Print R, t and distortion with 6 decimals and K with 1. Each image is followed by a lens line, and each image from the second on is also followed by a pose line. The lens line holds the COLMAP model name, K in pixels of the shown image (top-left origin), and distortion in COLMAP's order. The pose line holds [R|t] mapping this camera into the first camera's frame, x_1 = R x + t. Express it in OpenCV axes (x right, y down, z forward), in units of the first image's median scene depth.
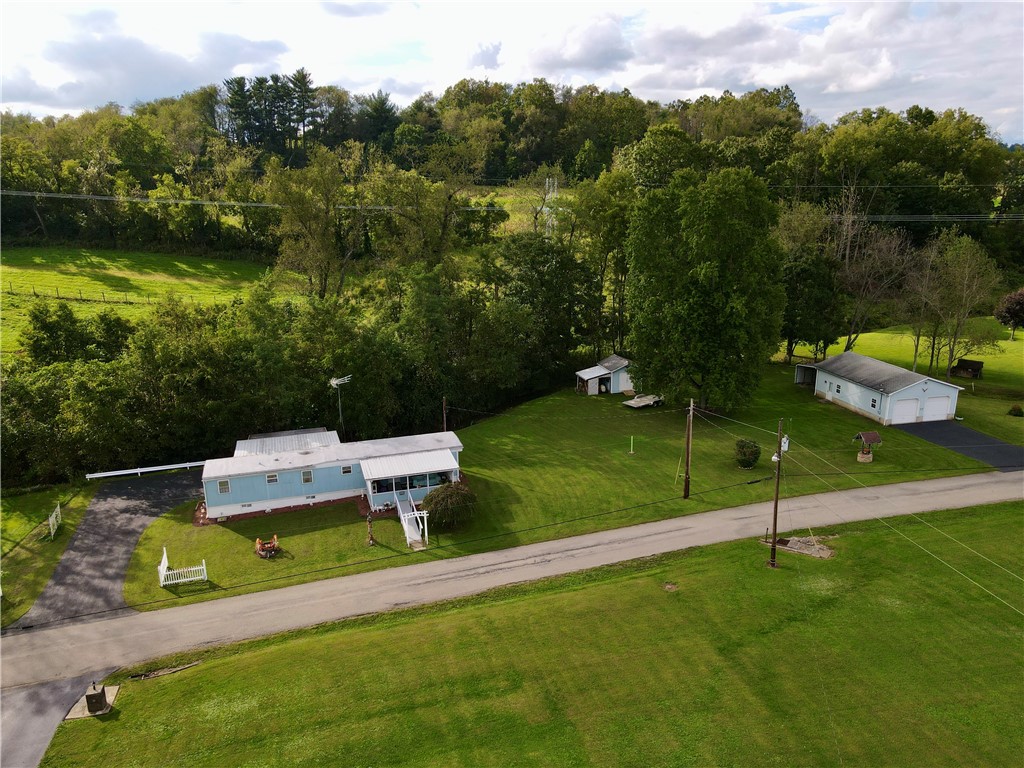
lens RADIAL K [[754.7, 0, 512.0], [0, 754.7, 384.0], [0, 0, 1]] dist [0.005309, 0.004100]
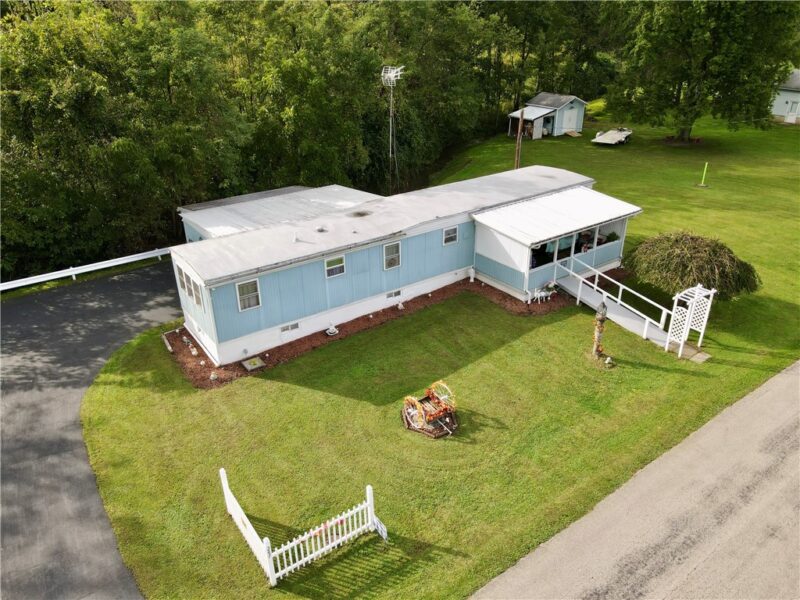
lens RADIAL K [[589.6, 0, 400.0], [0, 589.6, 300.0], [0, 0, 1]] dist [0.005309, 0.004100]
pose [[0.949423, -0.137692, 0.282199, -0.366046], [0.083192, 0.976913, 0.196773, 0.070536], [-0.302778, -0.163344, 0.938959, 0.588166]]
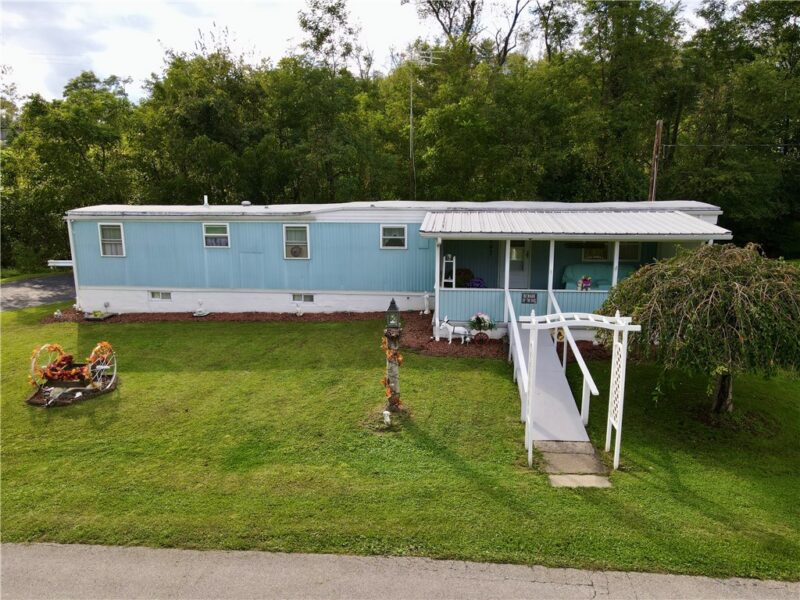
lens RADIAL K [[589.6, 0, 400.0], [0, 589.6, 300.0], [0, 0, 1]] dist [0.005309, 0.004100]
pose [[0.917800, 0.087306, -0.387325, -0.092624], [-0.112203, 0.992793, -0.042091, 0.153339], [0.380859, 0.082091, 0.920982, 0.701732]]
